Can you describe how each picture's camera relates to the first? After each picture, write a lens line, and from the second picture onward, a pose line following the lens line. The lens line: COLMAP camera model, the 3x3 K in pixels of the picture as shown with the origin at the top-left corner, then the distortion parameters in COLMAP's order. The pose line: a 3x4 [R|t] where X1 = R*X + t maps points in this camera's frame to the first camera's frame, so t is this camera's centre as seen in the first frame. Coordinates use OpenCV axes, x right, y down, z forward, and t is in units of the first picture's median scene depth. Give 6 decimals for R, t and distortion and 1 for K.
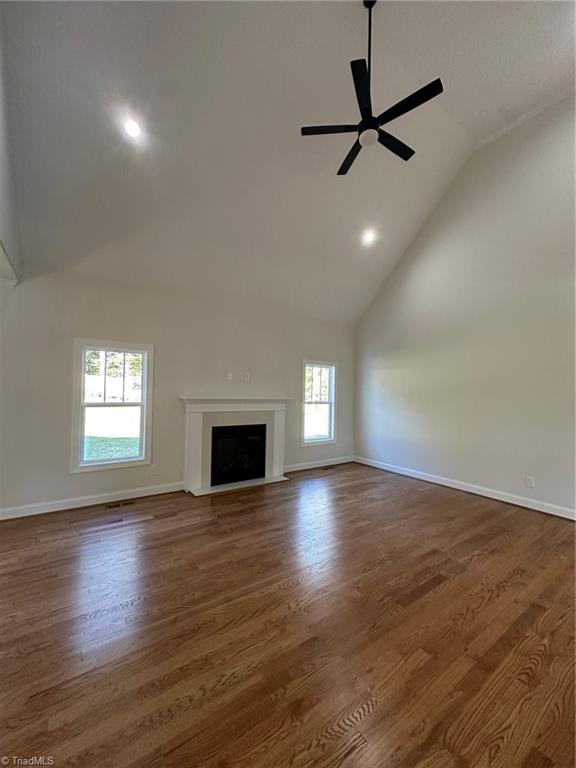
lens RADIAL K [[307.4, 0, 286.6], [0, 307.4, 384.5], [0, 0, 1]] dist [0.000221, -0.000396]
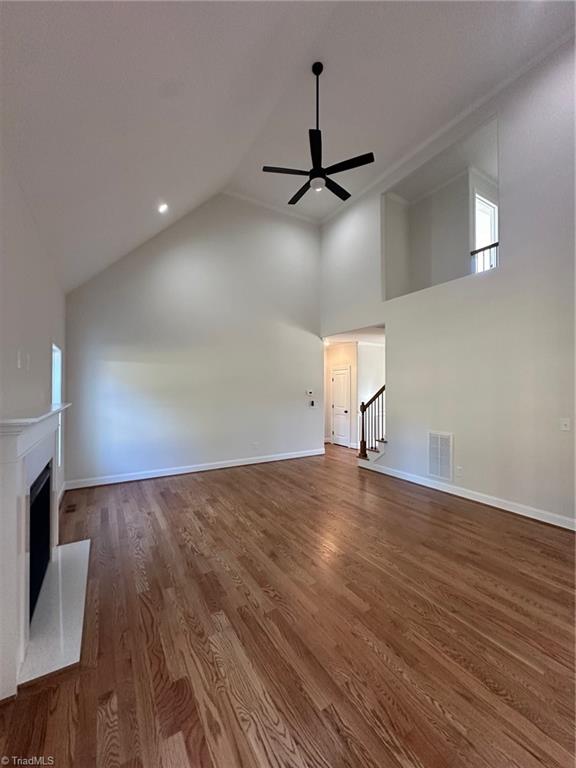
lens RADIAL K [[307.4, 0, 291.2], [0, 307.4, 382.7], [0, 0, 1]] dist [0.000221, -0.000396]
pose [[0.053955, -0.003626, 0.998537, -0.794410], [-0.016609, 0.999852, 0.004528, -0.004286], [-0.998405, -0.016829, 0.053887, 0.837326]]
